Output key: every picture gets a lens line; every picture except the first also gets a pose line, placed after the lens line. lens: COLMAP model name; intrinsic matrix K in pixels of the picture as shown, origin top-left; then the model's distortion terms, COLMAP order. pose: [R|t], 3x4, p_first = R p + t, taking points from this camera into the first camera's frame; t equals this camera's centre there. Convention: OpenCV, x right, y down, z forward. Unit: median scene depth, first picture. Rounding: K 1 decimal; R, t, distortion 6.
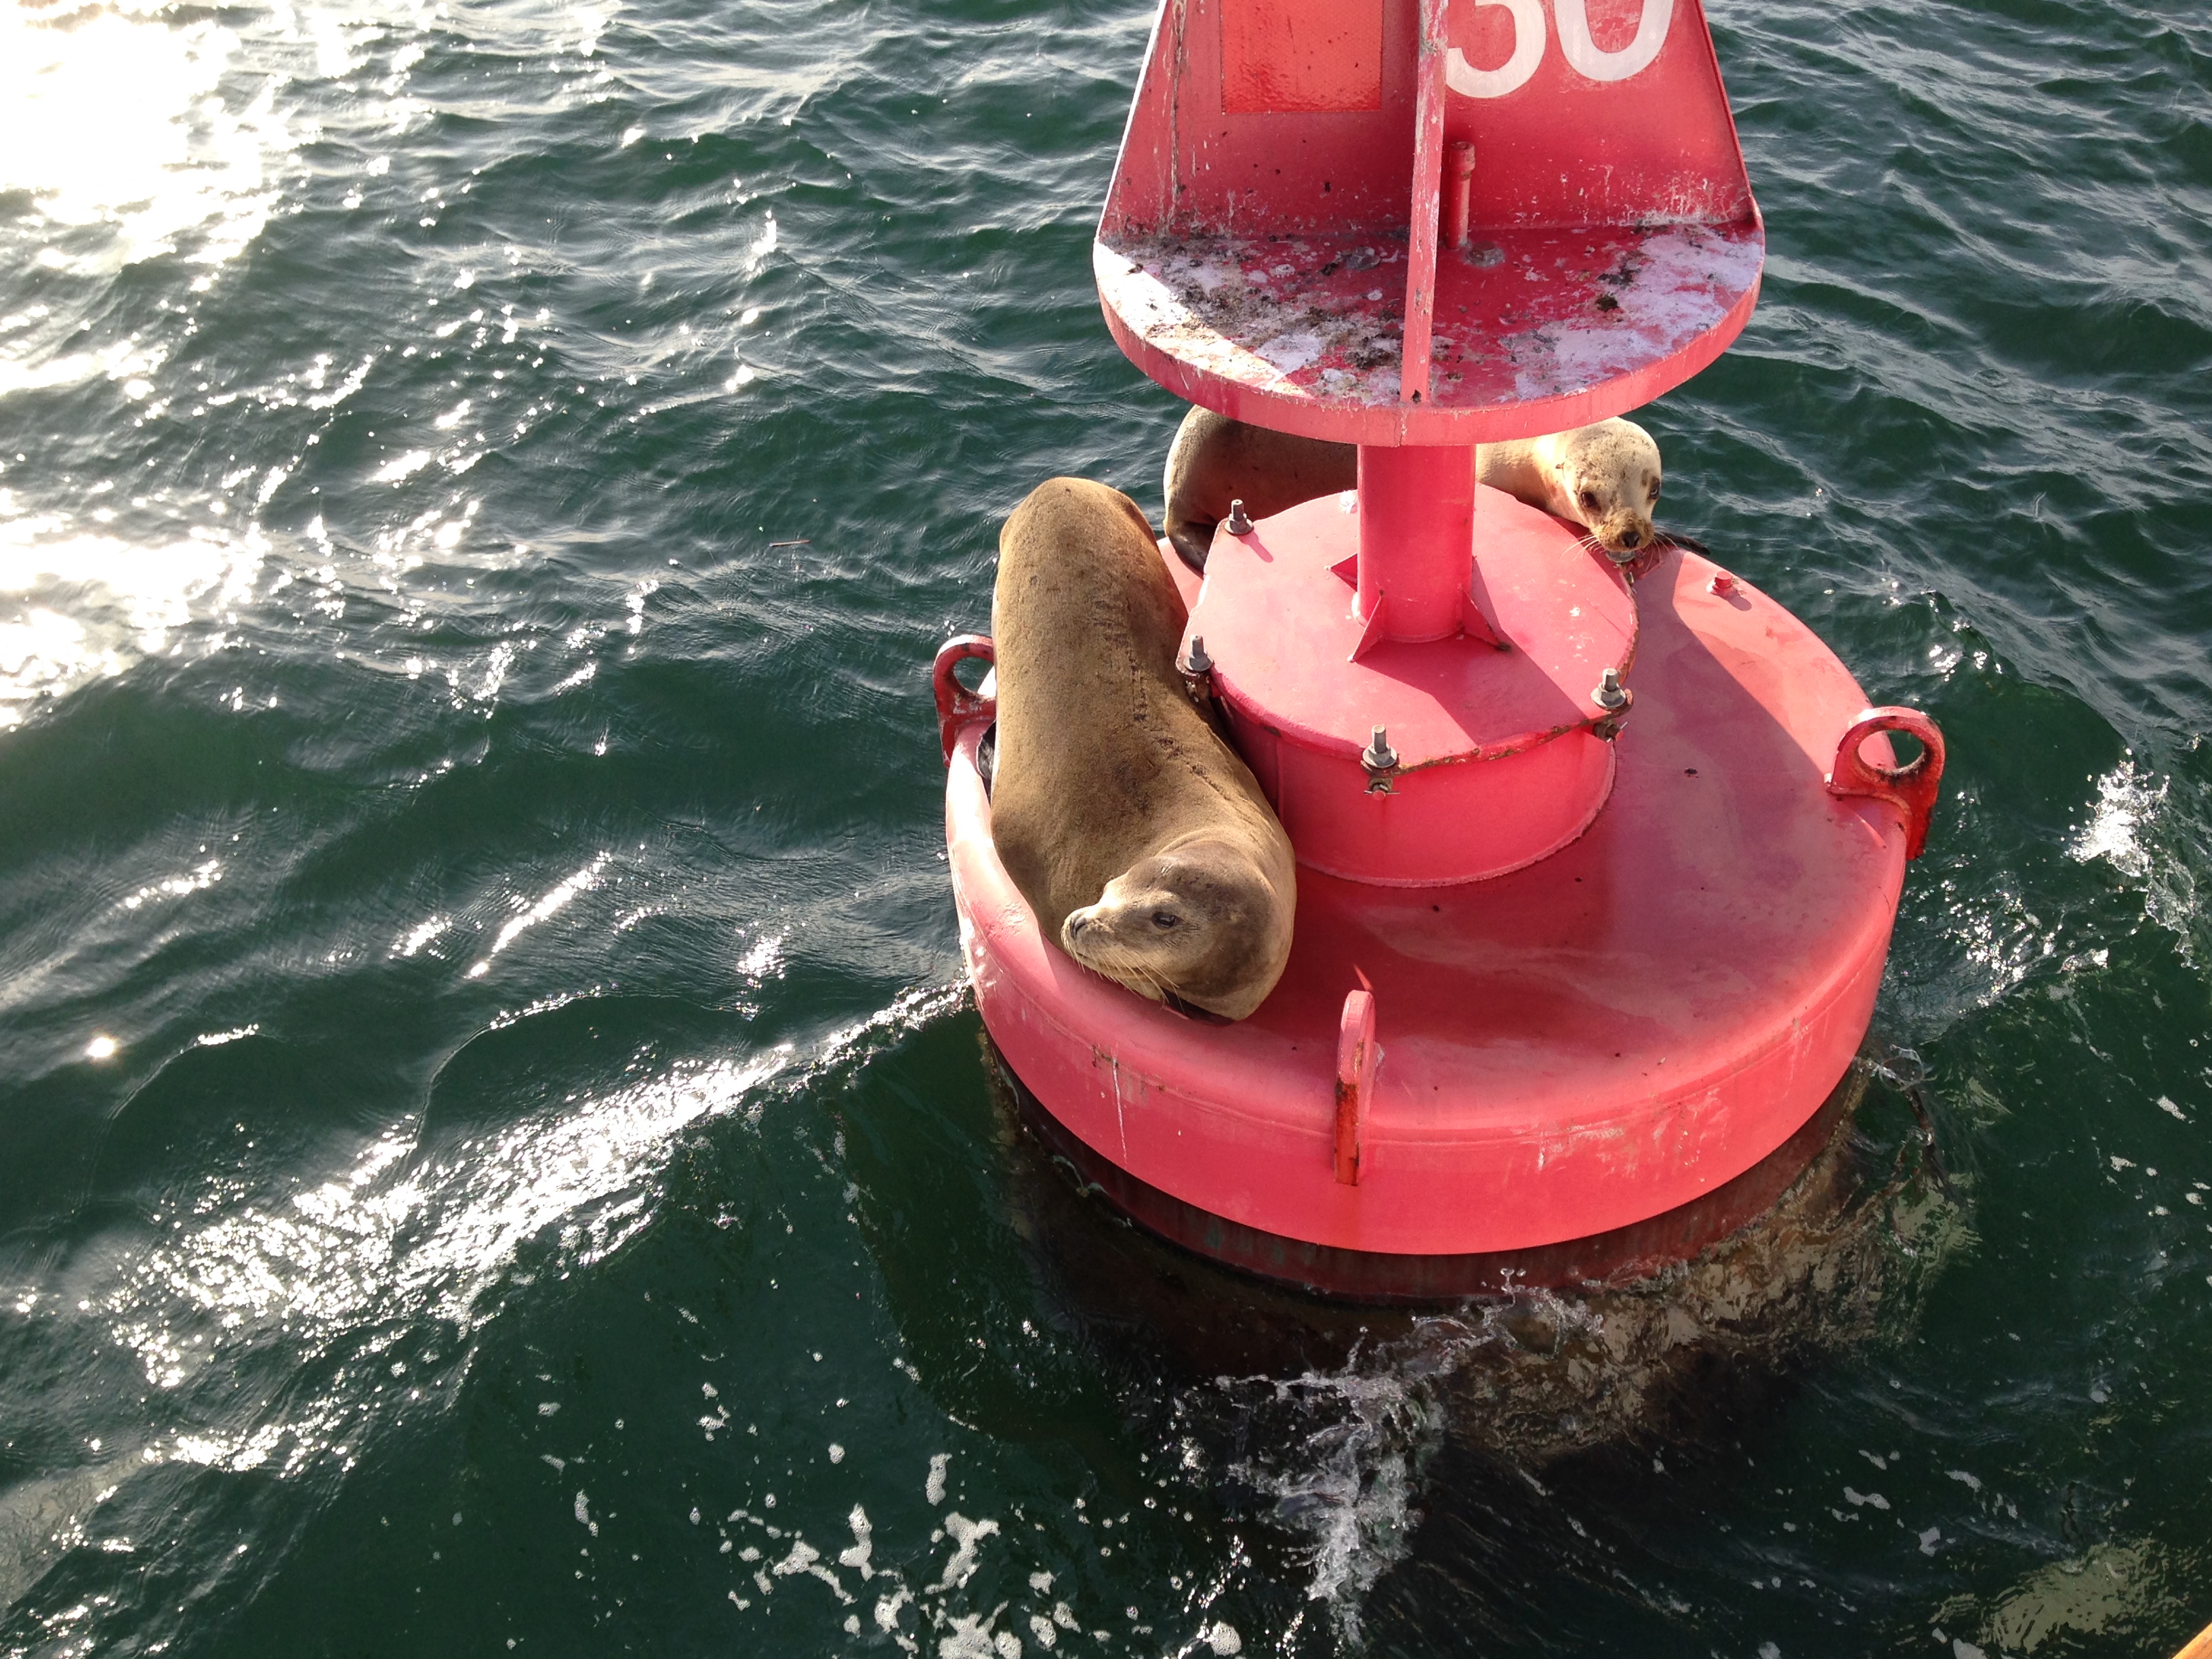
lens RADIAL K [[2279.4, 0, 953.0], [0, 2279.4, 818.2], [0, 0, 1]] dist [0.062159, -0.000481]
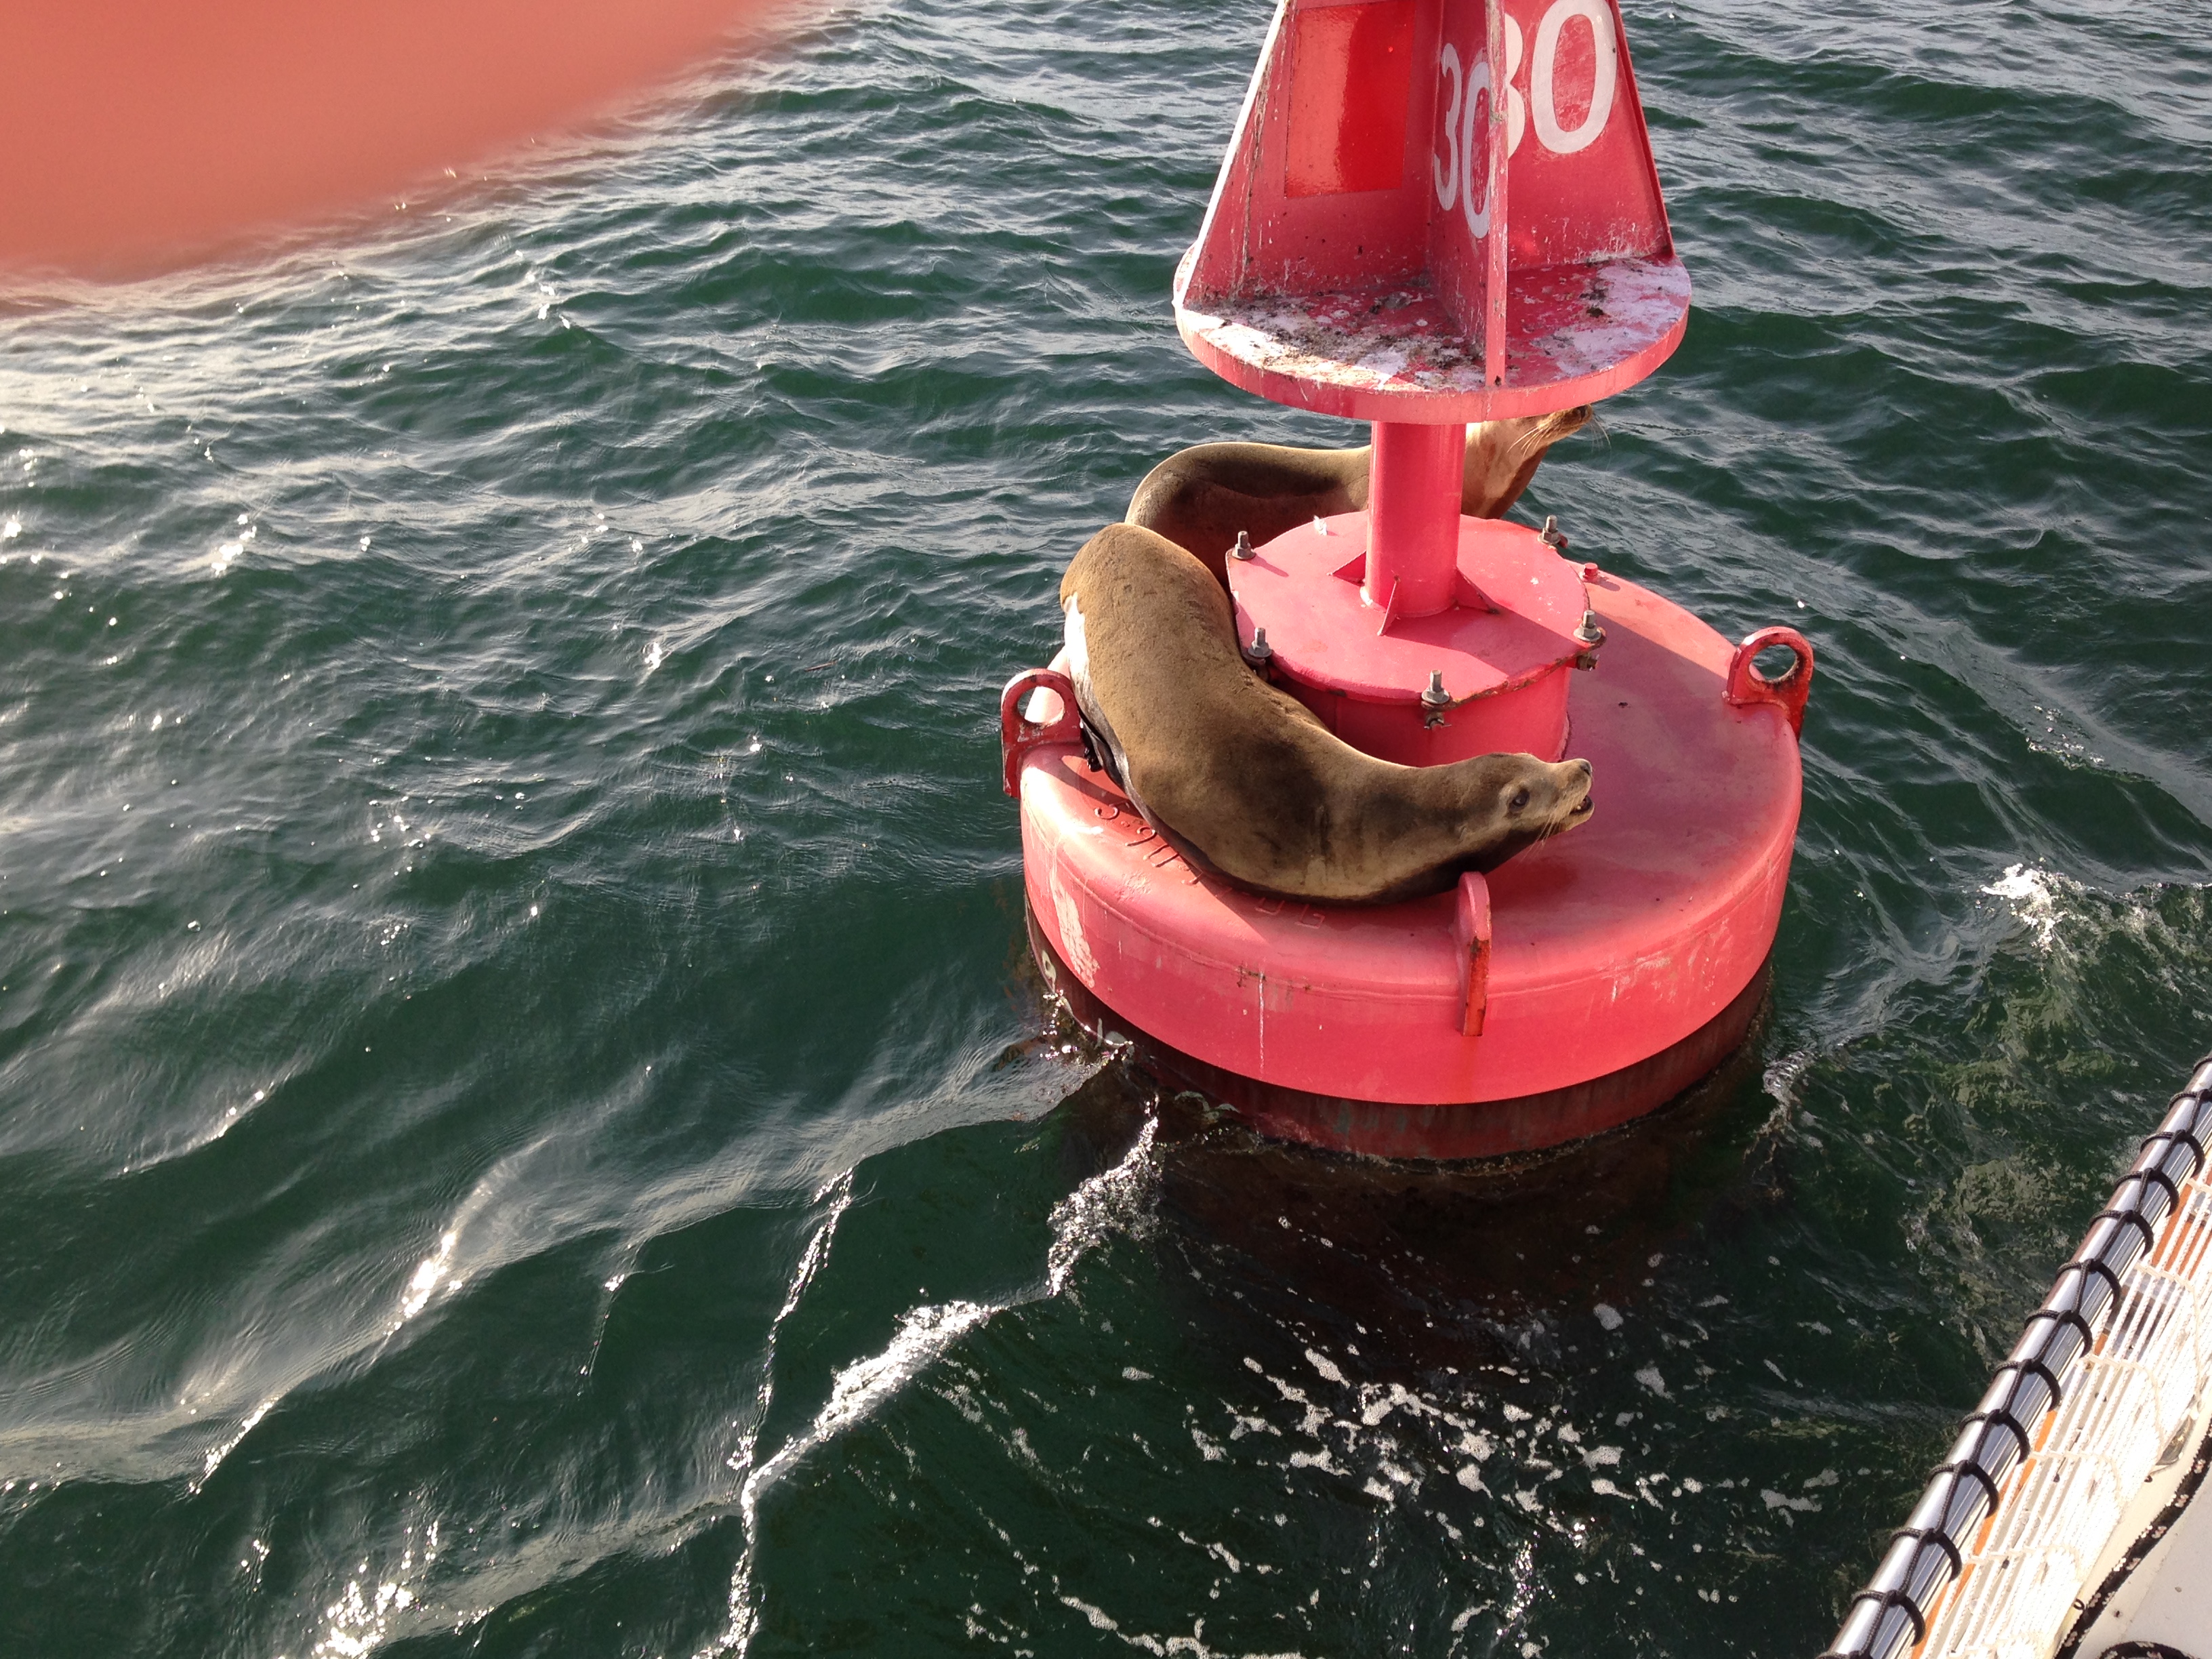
lens RADIAL K [[2348.4, 0, 959.9], [0, 2348.4, 829.5], [0, 0, 1]] dist [0.000818, 0.365615]
pose [[0.962691, -0.117945, 0.243547, -0.408323], [0.146413, 0.983926, -0.102242, 0.146180], [-0.227573, 0.134086, 0.964485, -0.182915]]
